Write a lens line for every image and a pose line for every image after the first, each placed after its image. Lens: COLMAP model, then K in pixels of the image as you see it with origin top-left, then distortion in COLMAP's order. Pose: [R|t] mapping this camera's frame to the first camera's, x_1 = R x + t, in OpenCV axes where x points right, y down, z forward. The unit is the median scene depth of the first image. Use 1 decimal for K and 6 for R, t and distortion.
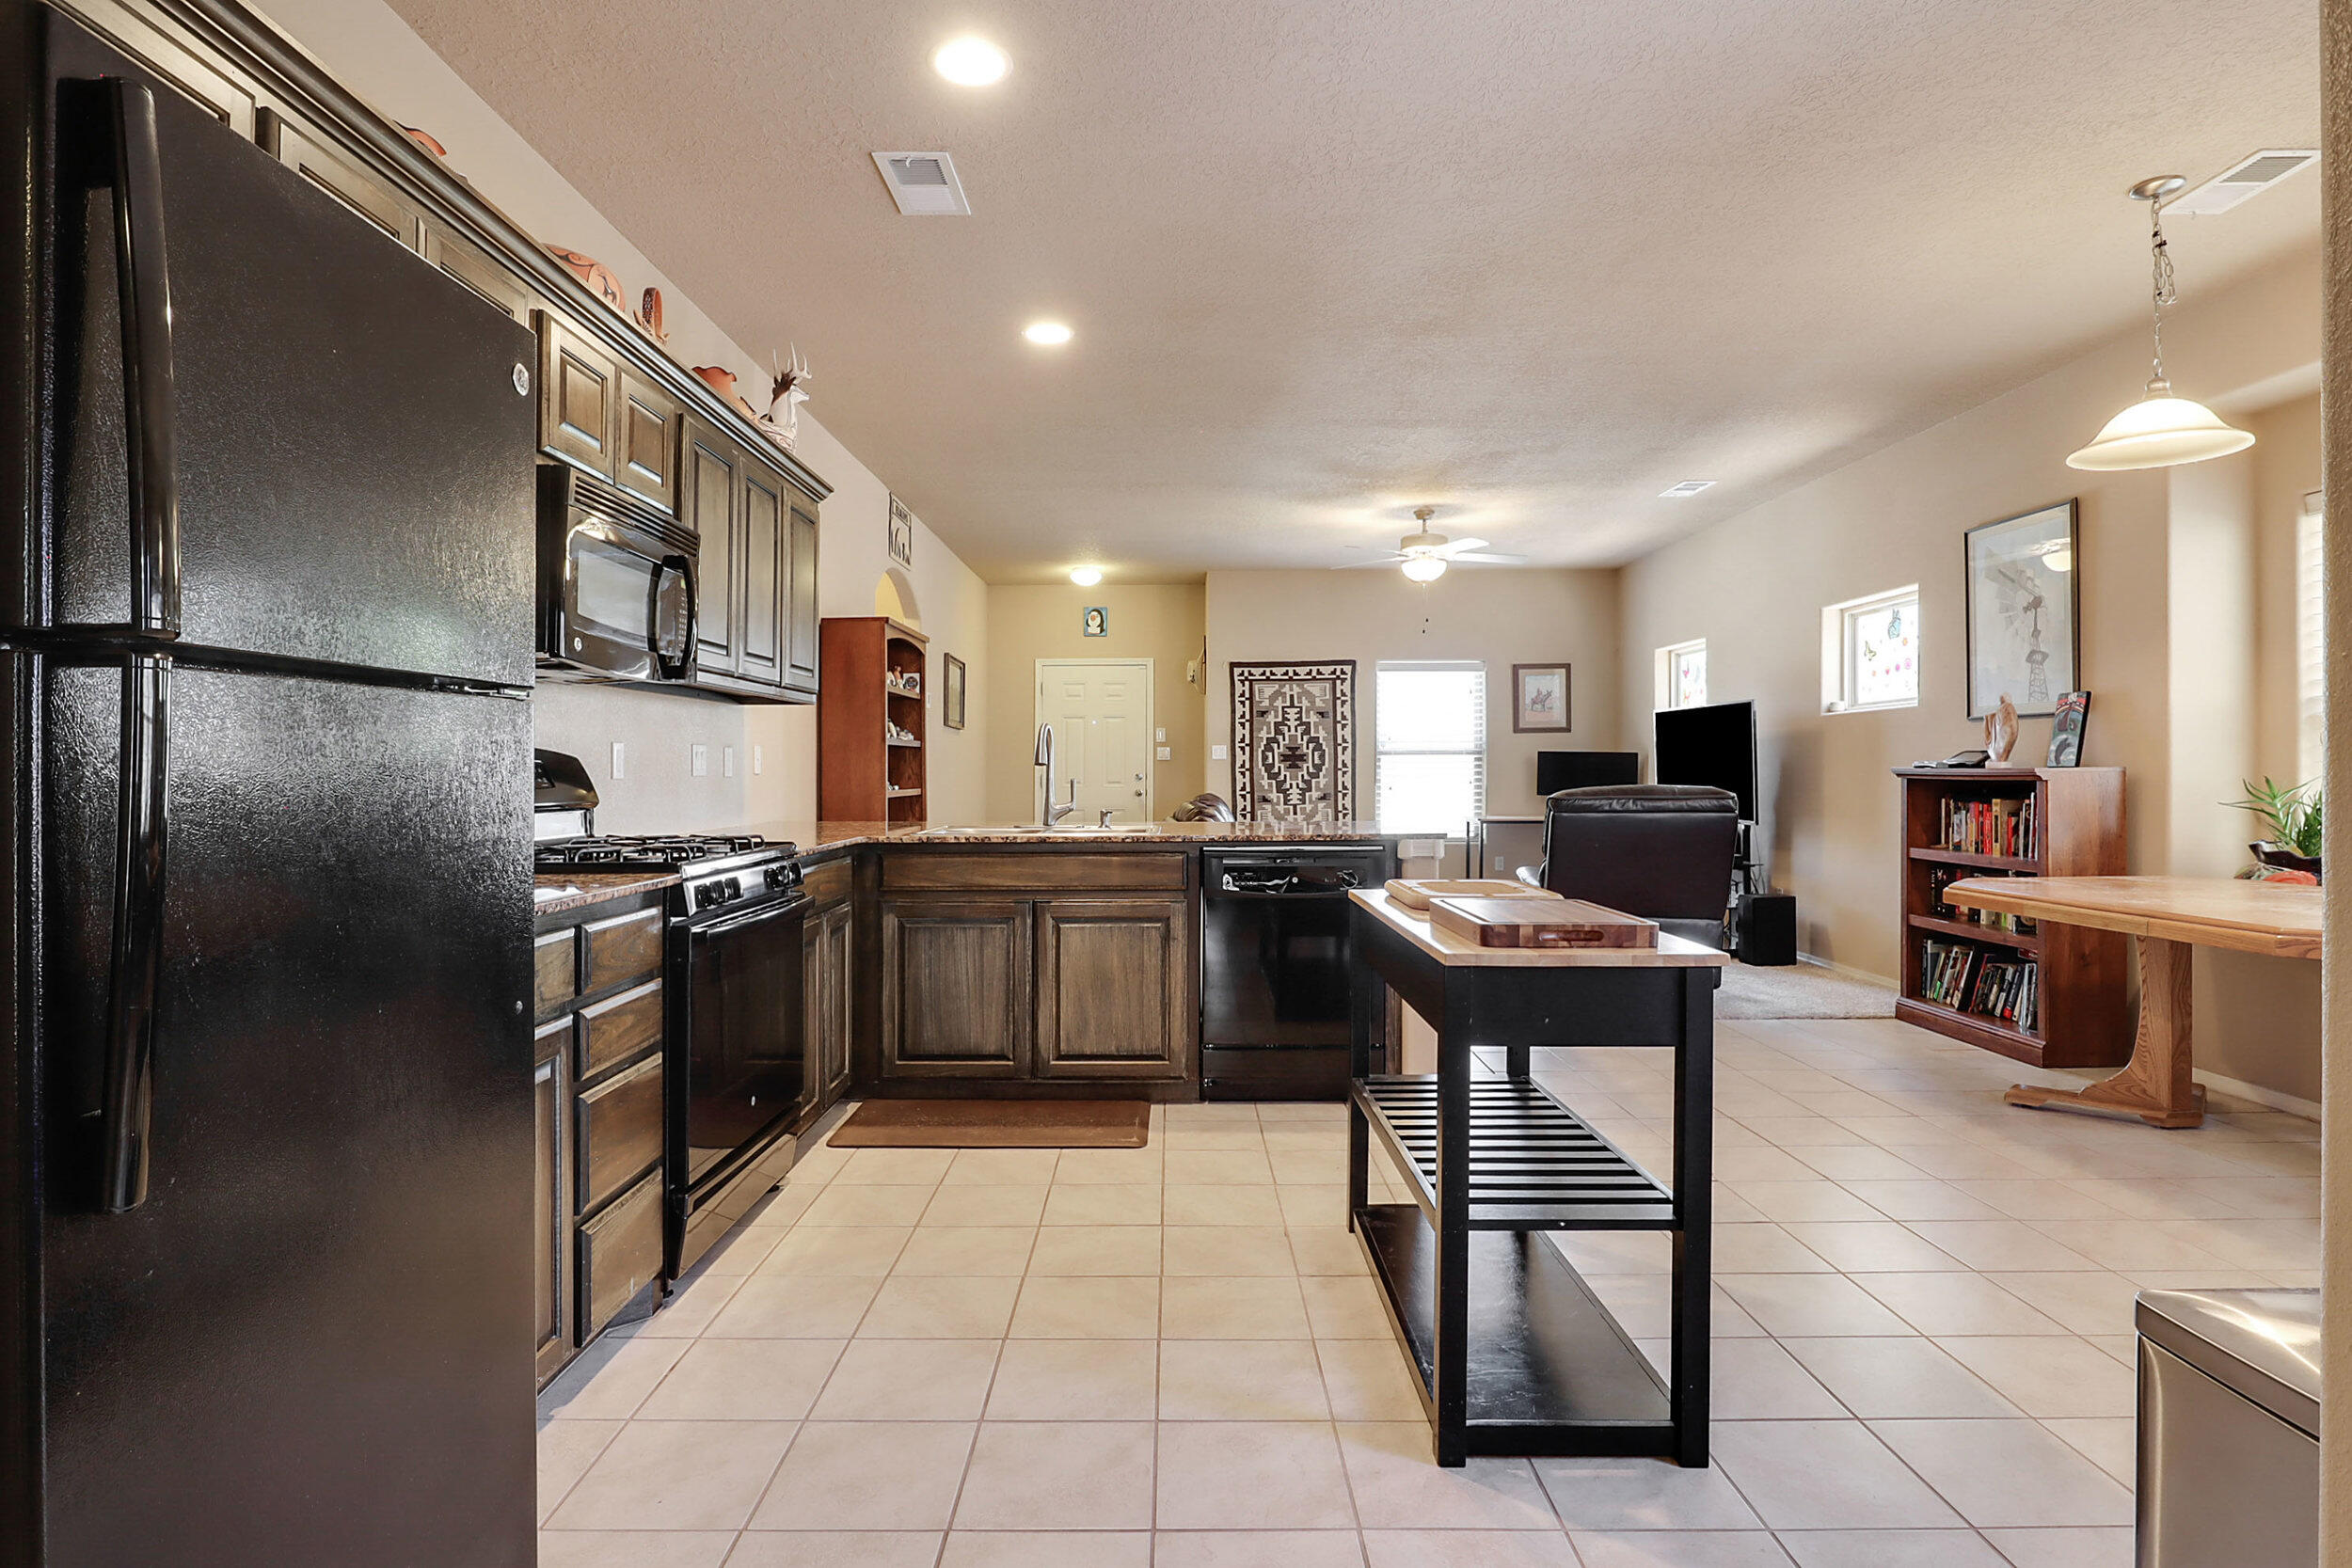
lens RADIAL K [[1227.5, 0, 1180.6], [0, 1227.5, 773.7], [0, 0, 1]] dist [-0.016009, 0.001566]
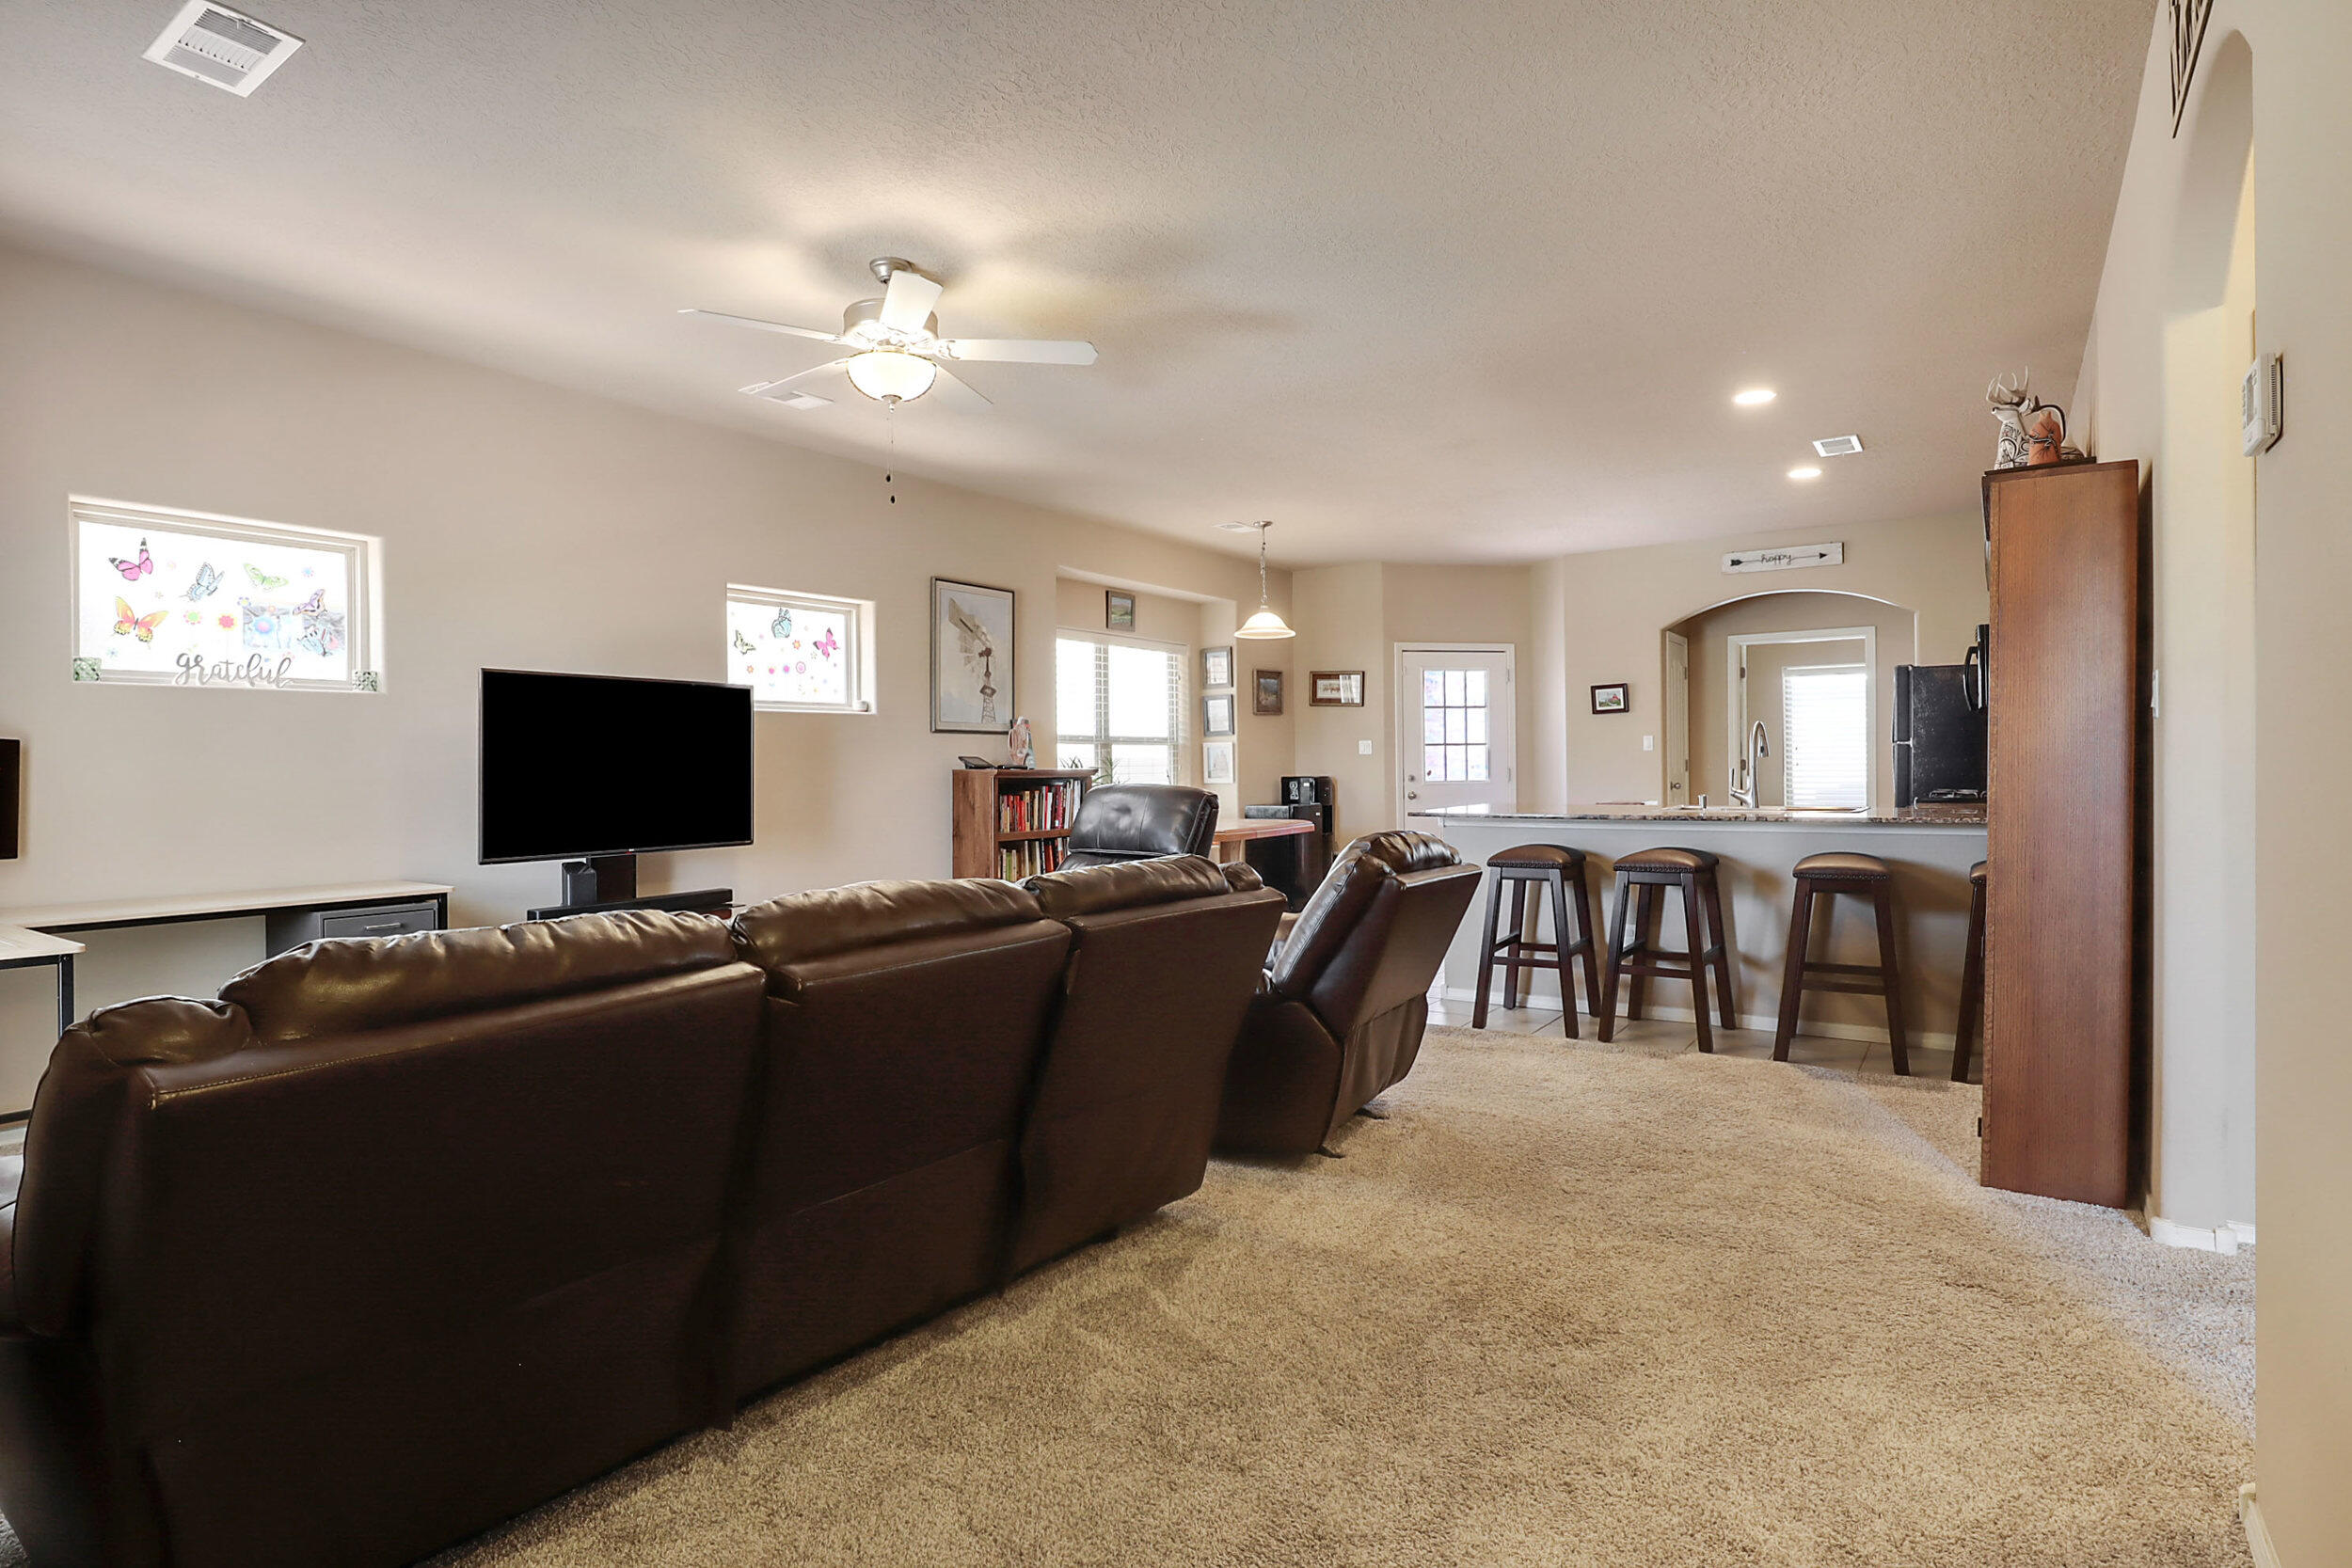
lens RADIAL K [[1164.6, 0, 1176.4], [0, 1164.6, 779.5], [0, 0, 1]] dist [-0.057374, 0.000278]
pose [[-0.821102, 0.004633, 0.570762, -0.189310], [0.014403, 0.999817, 0.012604, -0.005396], [-0.570599, 0.018570, -0.821019, 1.534035]]
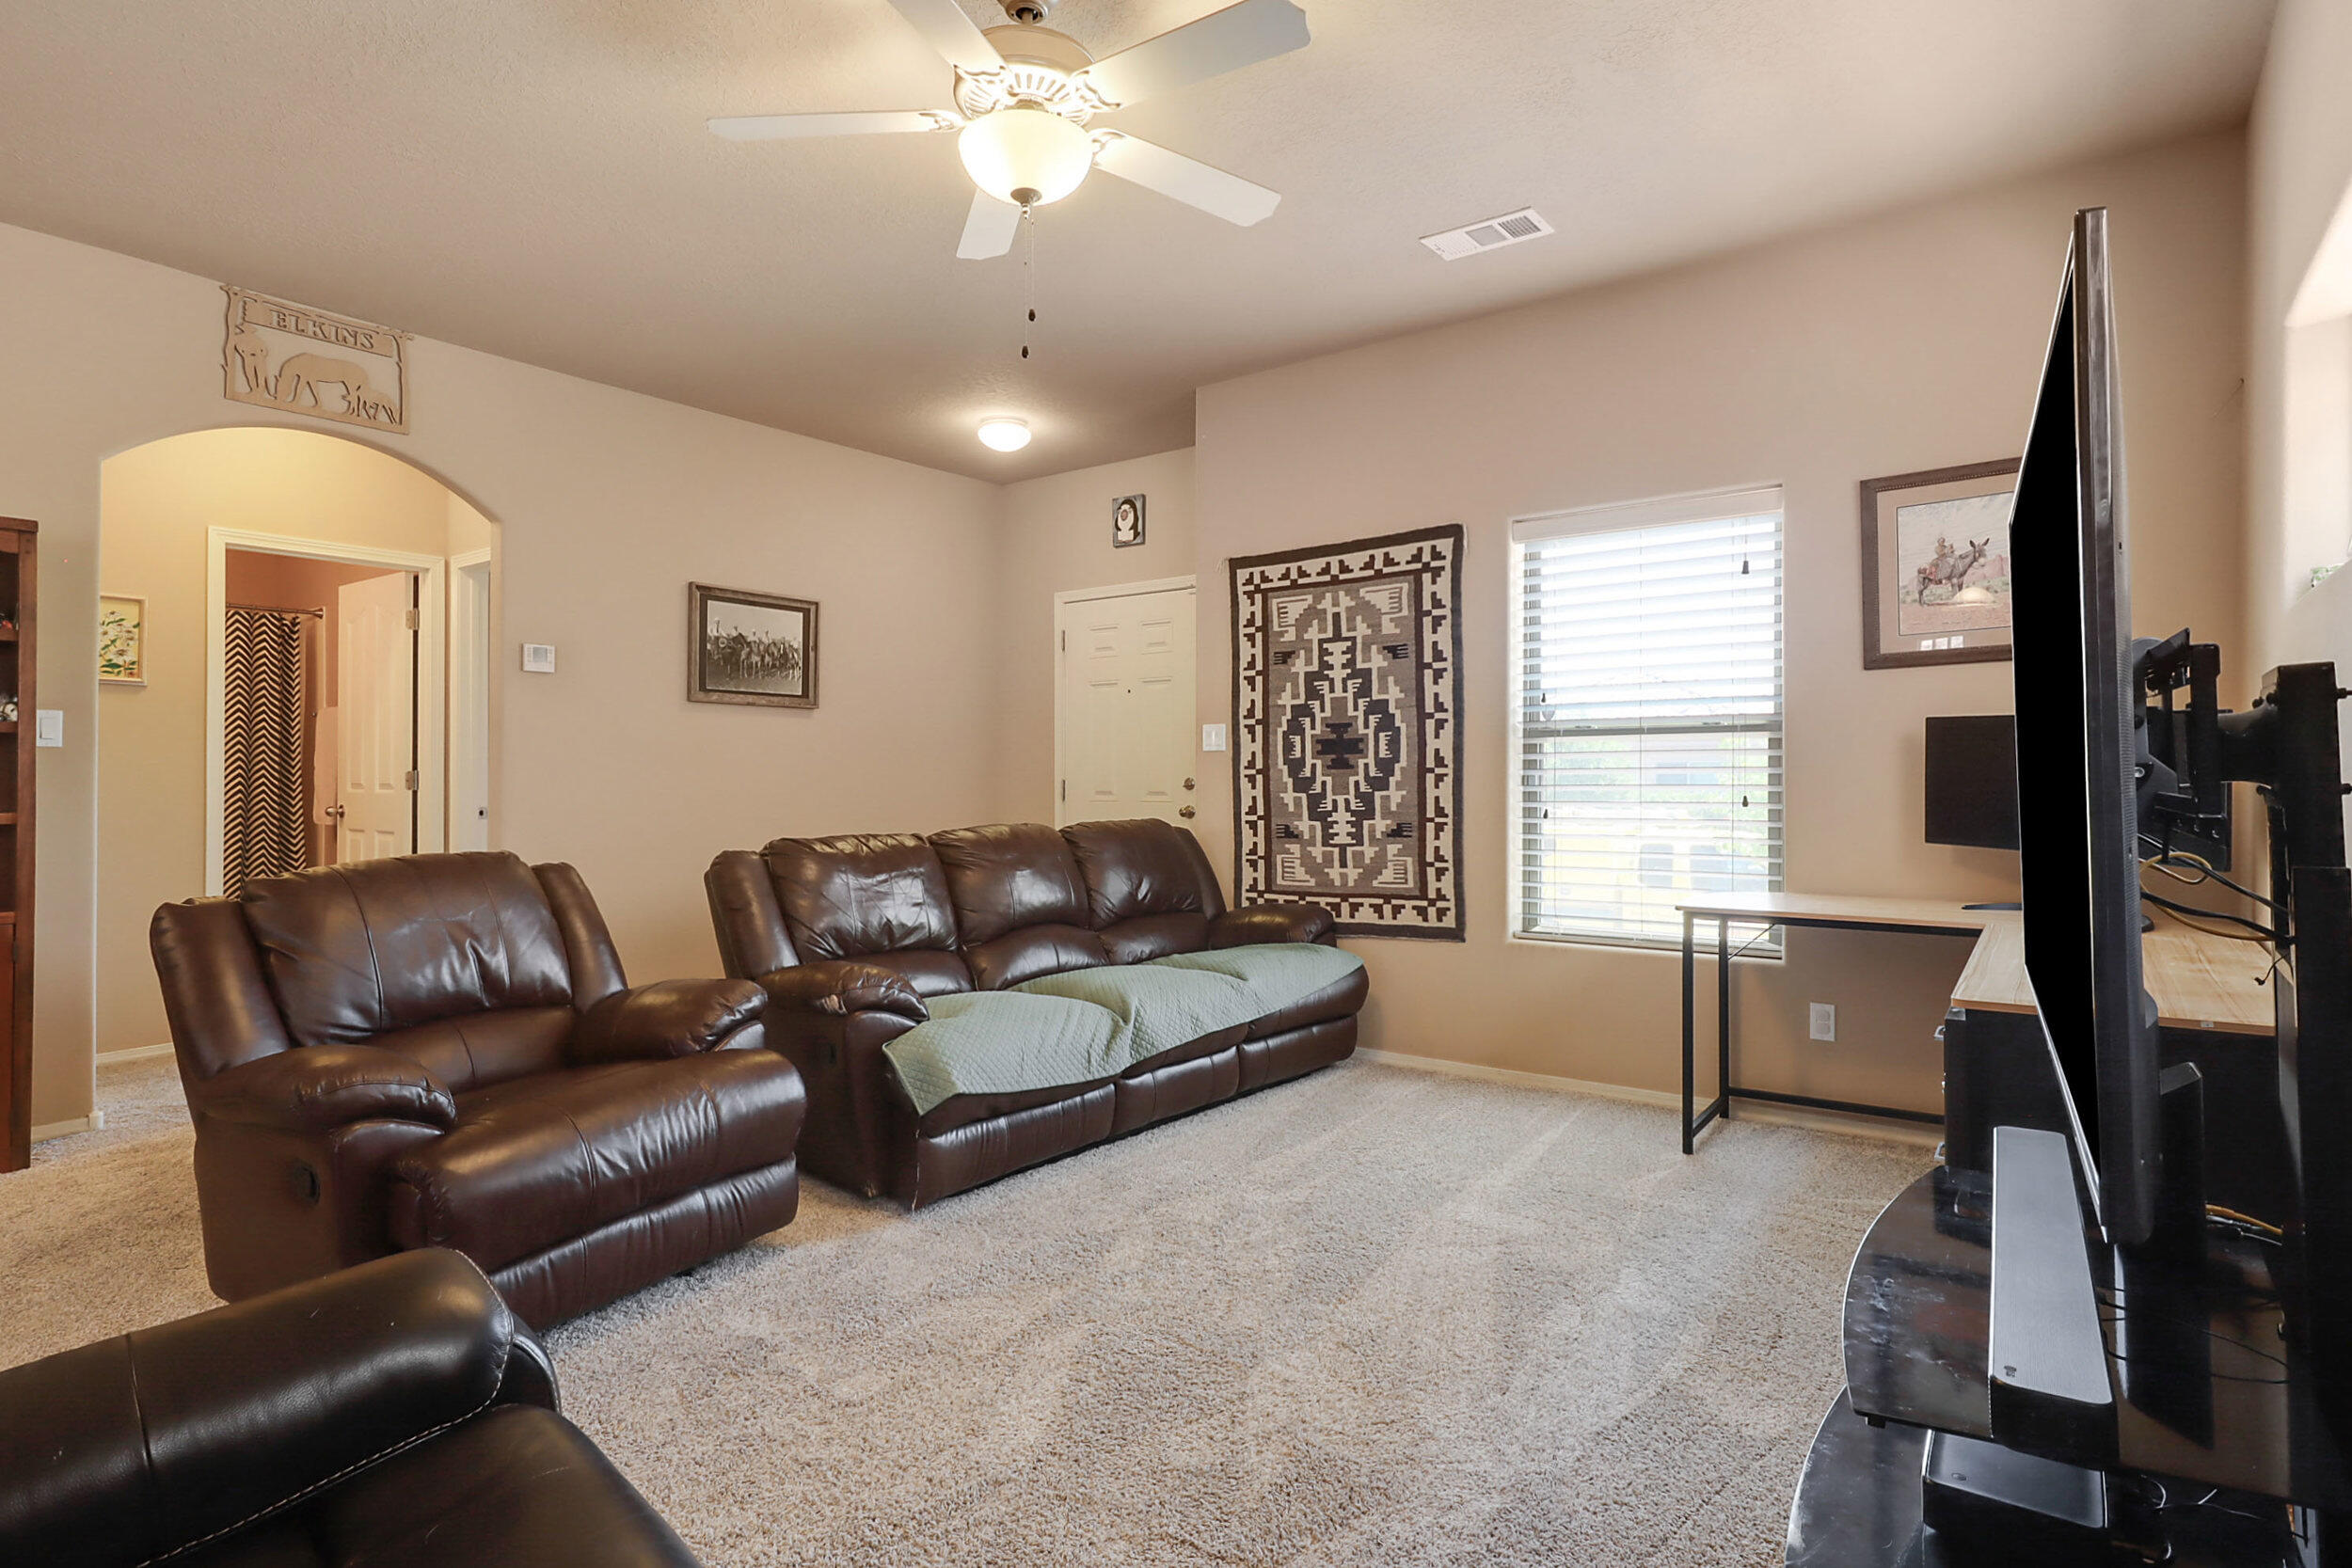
lens RADIAL K [[1227.5, 0, 1180.6], [0, 1227.5, 773.7], [0, 0, 1]] dist [-0.016009, 0.001566]
pose [[0.798761, -0.002191, -0.601645, 0.496533], [0.001366, 0.999997, -0.001829, -0.002509], [0.601648, 0.000639, 0.798761, 0.886443]]
